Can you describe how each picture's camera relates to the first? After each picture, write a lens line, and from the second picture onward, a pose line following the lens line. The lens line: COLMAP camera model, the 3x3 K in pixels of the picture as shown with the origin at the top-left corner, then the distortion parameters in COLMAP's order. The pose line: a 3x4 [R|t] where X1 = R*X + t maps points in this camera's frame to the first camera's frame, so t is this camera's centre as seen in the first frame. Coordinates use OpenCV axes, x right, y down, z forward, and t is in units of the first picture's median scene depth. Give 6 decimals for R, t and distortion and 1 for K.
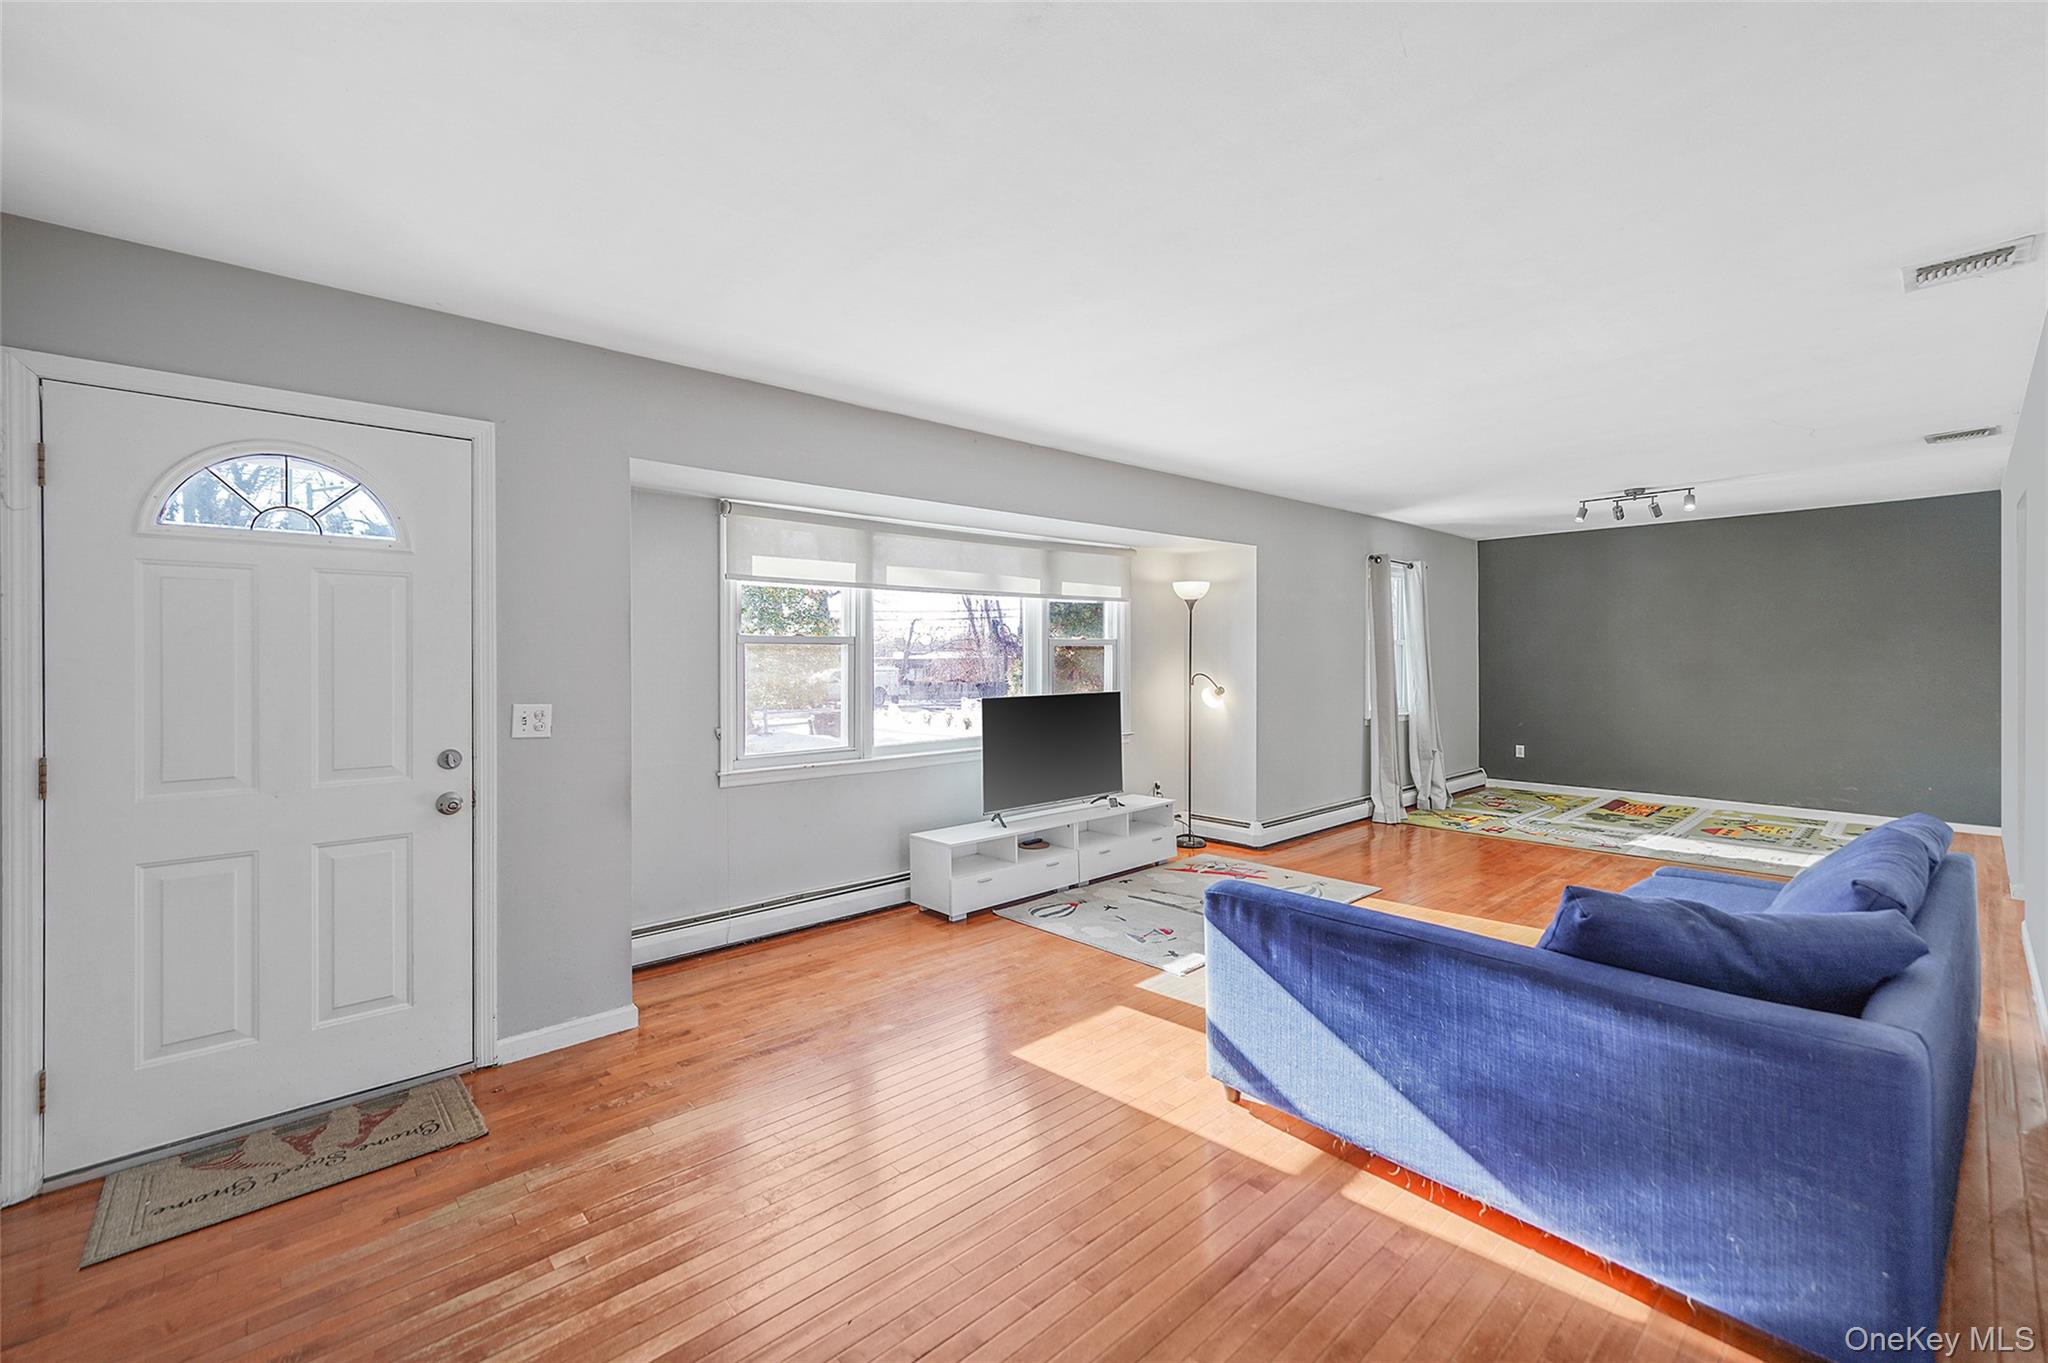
lens RADIAL K [[848.1, 0, 1034.3], [0, 848.1, 649.9], [0, 0, 1]] dist [-0.004157, 0.000177]
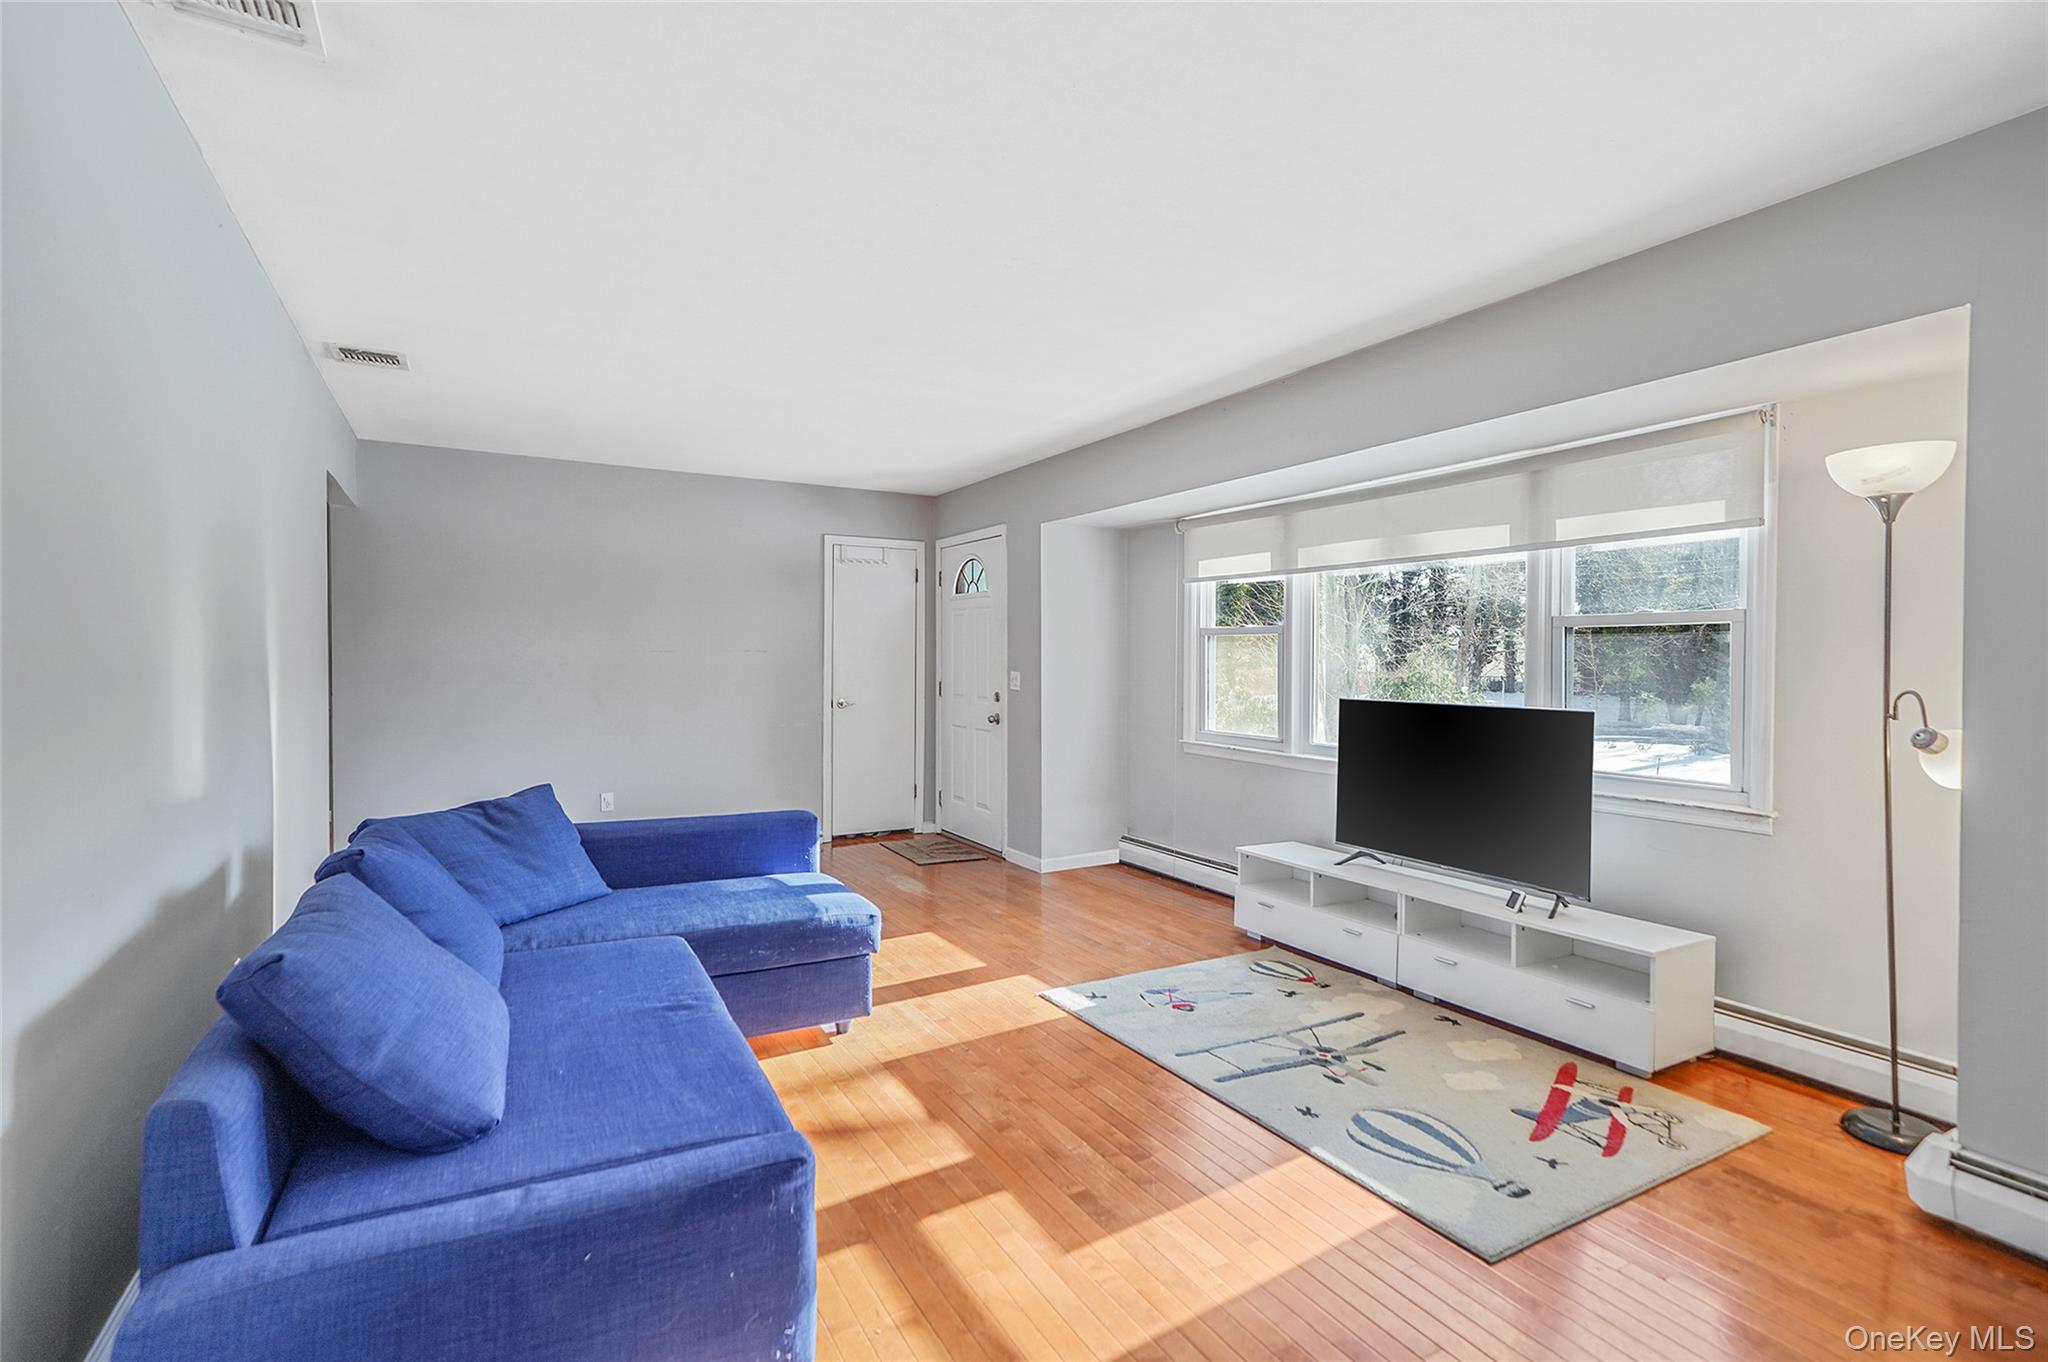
lens RADIAL K [[961.0, 0, 1022.2], [0, 961.0, 672.4], [0, 0, 1]] dist [-0.000523, 0.000052]
pose [[-0.226036, 0.014047, -0.974018, 0.621091], [-0.005623, 0.999861, 0.015725, 0.014265], [0.974103, 0.009031, -0.225926, 0.642871]]
